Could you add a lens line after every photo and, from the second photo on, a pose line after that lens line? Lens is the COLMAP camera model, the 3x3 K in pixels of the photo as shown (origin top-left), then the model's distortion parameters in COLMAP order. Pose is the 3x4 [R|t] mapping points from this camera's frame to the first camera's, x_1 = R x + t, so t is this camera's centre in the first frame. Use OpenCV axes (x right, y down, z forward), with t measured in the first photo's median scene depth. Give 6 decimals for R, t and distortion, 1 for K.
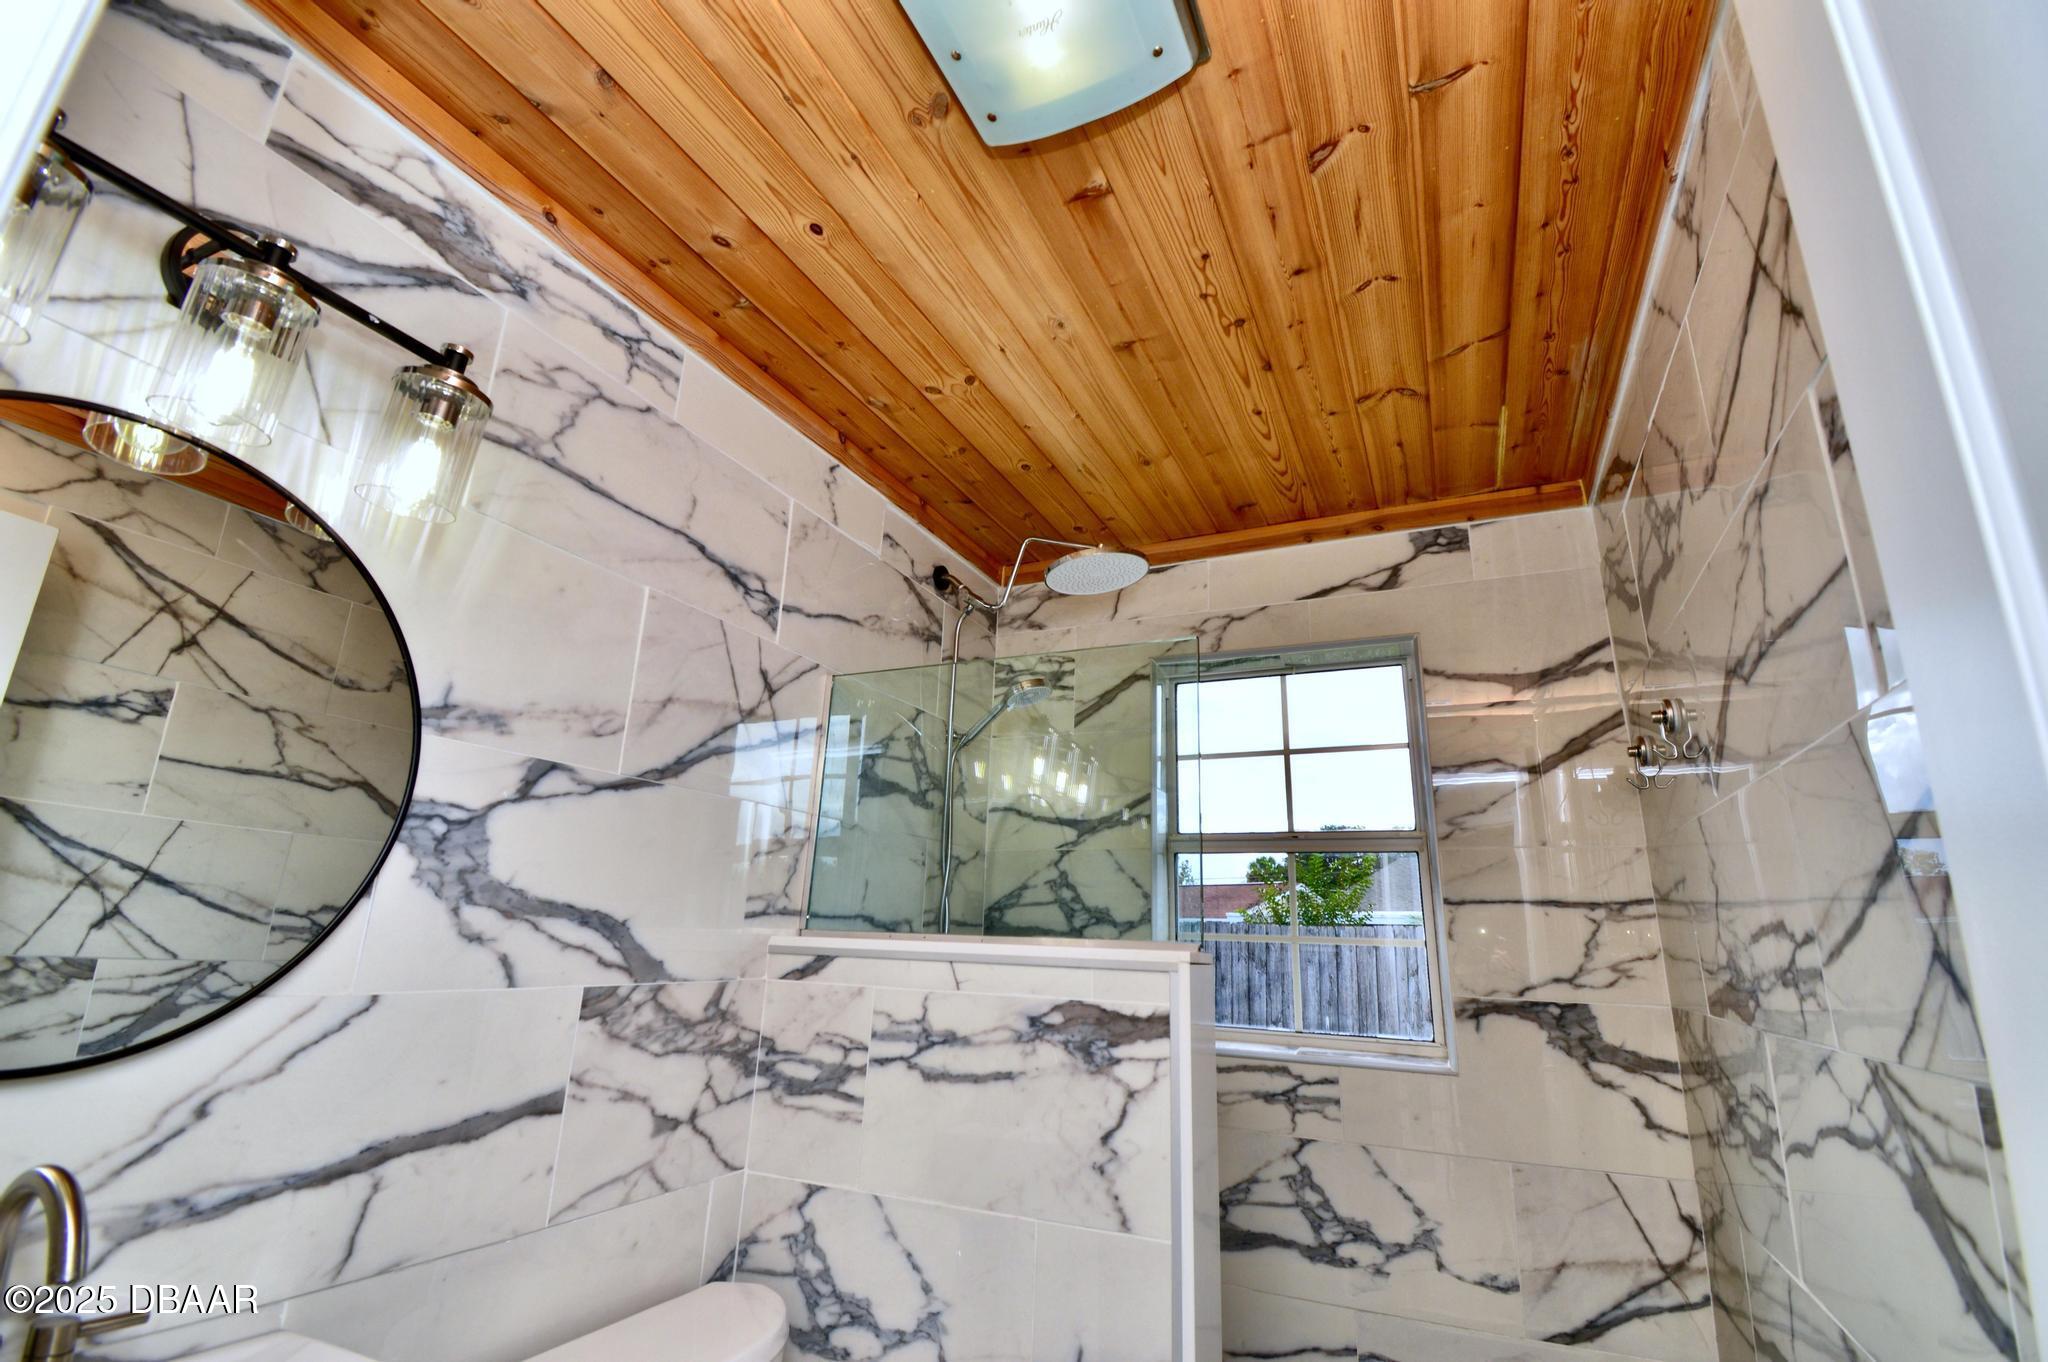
lens RADIAL K [[911.6, 0, 1036.0], [0, 911.6, 645.3], [0, 0, 1]] dist [0.015157, -0.022064]
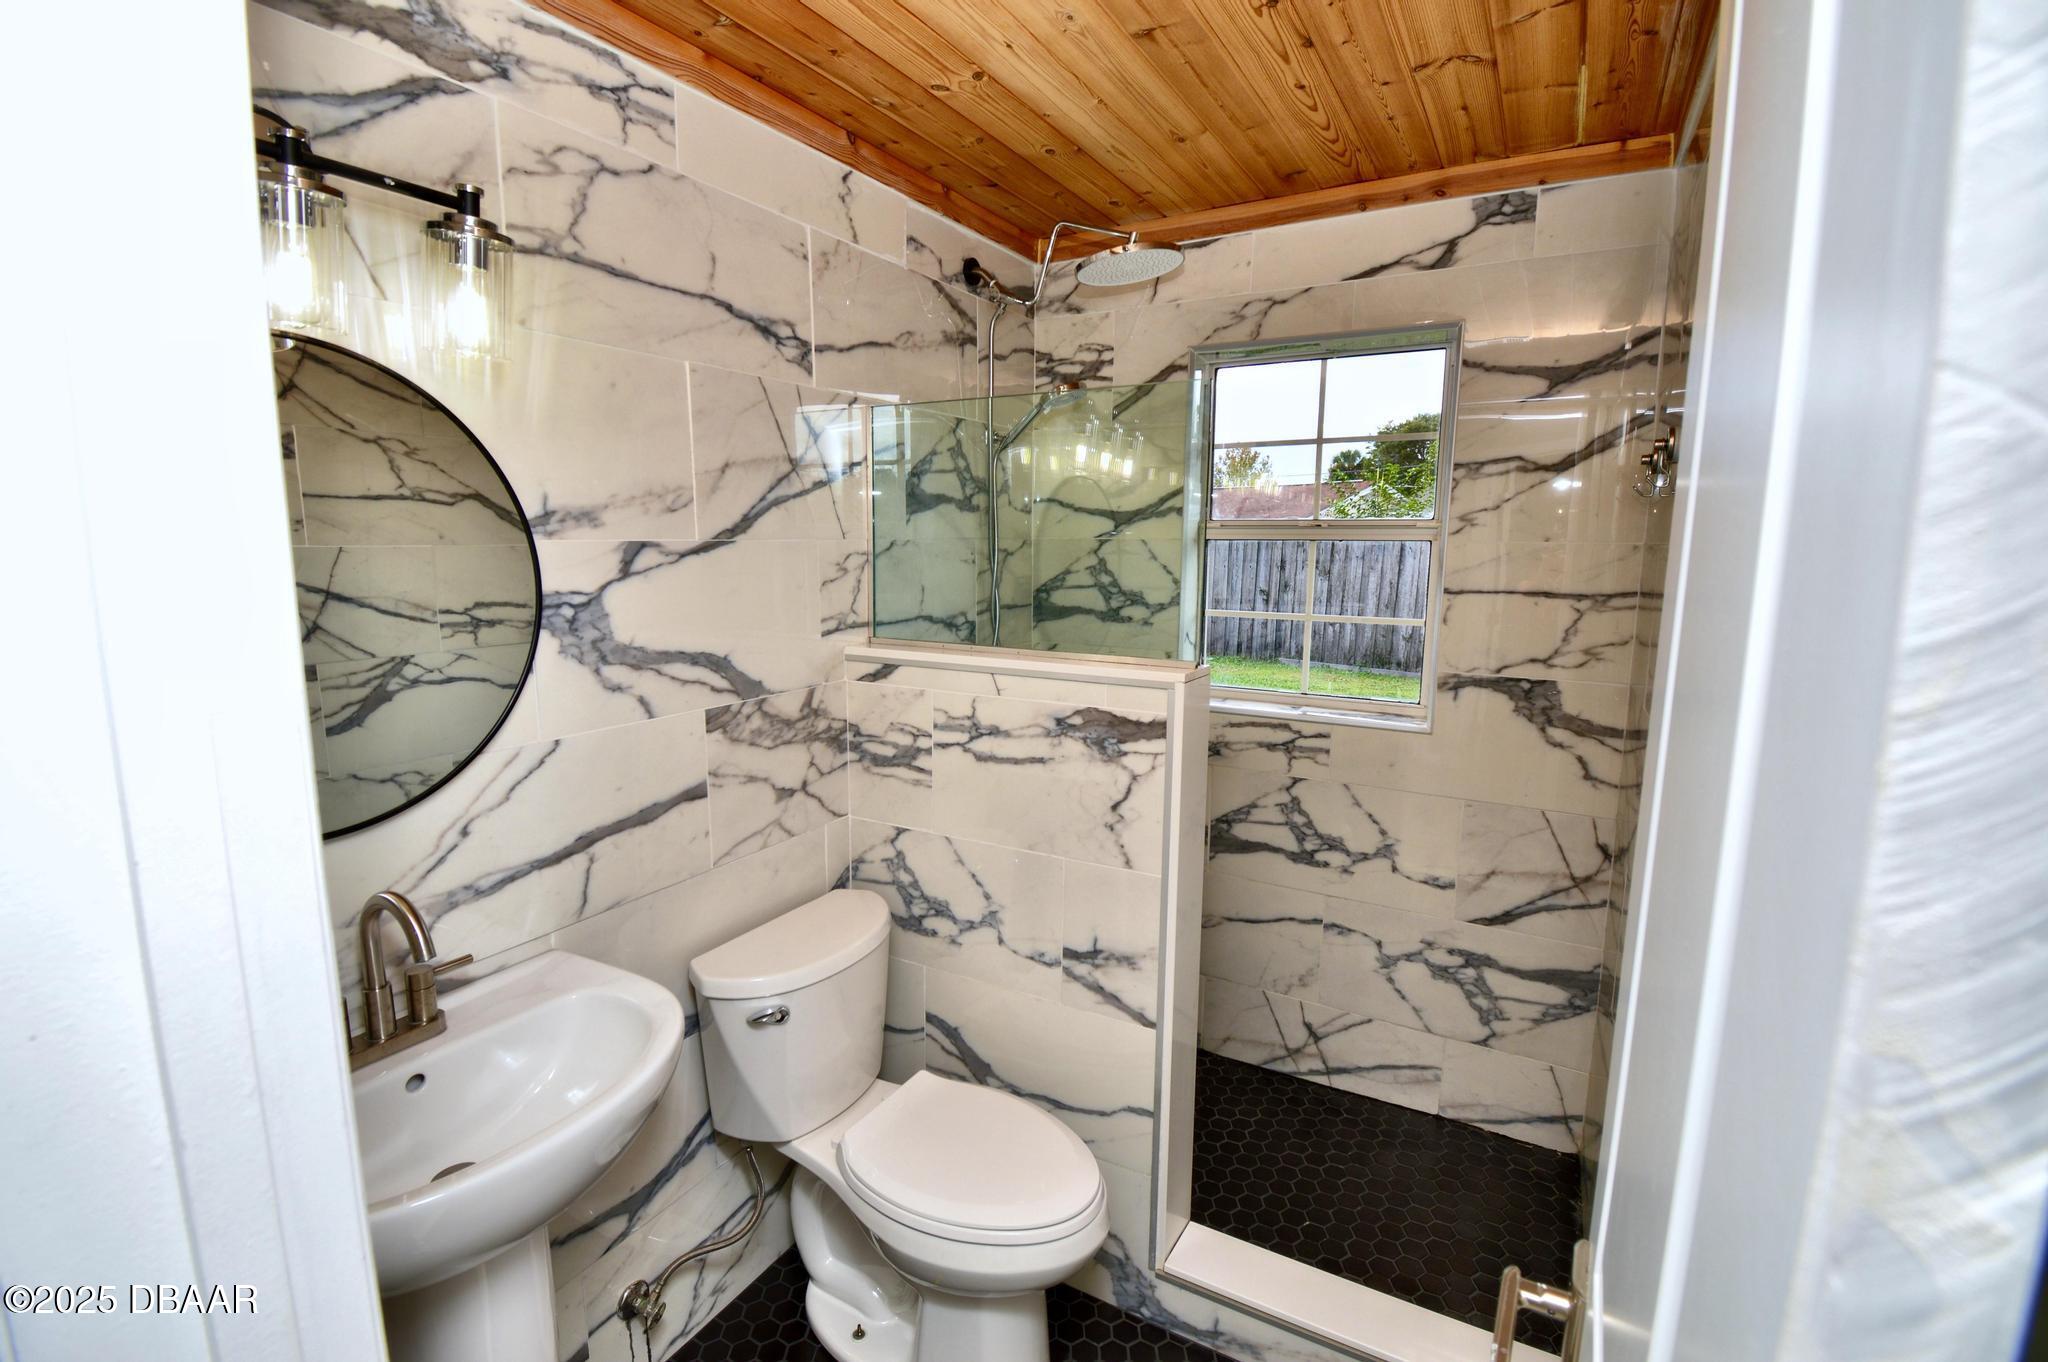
lens RADIAL K [[911.6, 0, 1030.3], [0, 911.6, 653.4], [0, 0, 1]] dist [0.015157, -0.022064]
pose [[0.996033, -0.015942, -0.087549, 0.054684], [0.050607, 0.910720, 0.409911, -0.146846], [0.073198, -0.412716, 0.907914, -0.072387]]
